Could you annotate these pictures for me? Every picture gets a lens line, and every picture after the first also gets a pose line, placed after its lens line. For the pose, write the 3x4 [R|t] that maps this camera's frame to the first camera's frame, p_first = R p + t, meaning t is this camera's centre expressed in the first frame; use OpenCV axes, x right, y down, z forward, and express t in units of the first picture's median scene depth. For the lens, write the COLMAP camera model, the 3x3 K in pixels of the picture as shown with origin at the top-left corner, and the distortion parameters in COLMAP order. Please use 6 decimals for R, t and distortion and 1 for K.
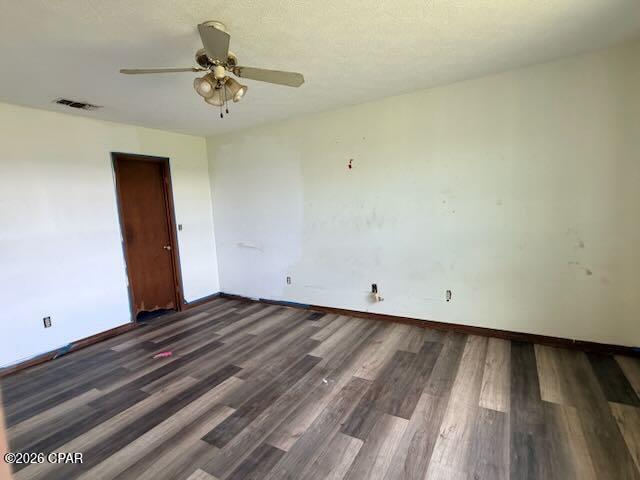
lens RADIAL K [[322.1, 0, 320.0], [0, 322.1, 240.0], [0, 0, 1]] dist [0.002278, -0.000013]
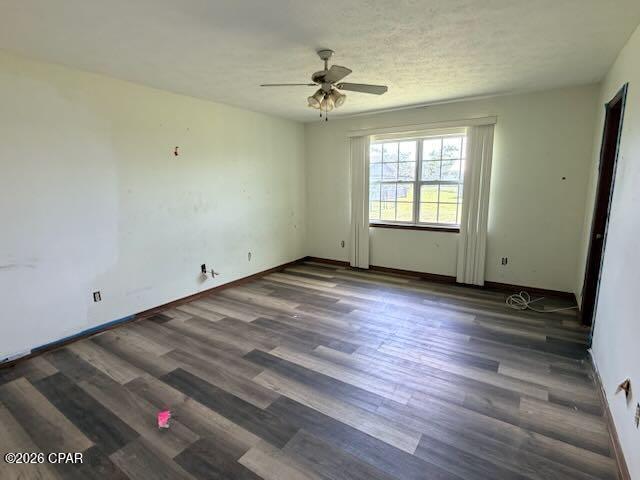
lens RADIAL K [[322.1, 0, 320.0], [0, 322.1, 240.0], [0, 0, 1]] dist [0.002278, -0.000013]
pose [[0.048626, -0.119113, 0.991689, -1.011114], [0.123602, 0.985950, 0.112363, -0.022788], [-0.991140, 0.117111, 0.062665, 0.589915]]
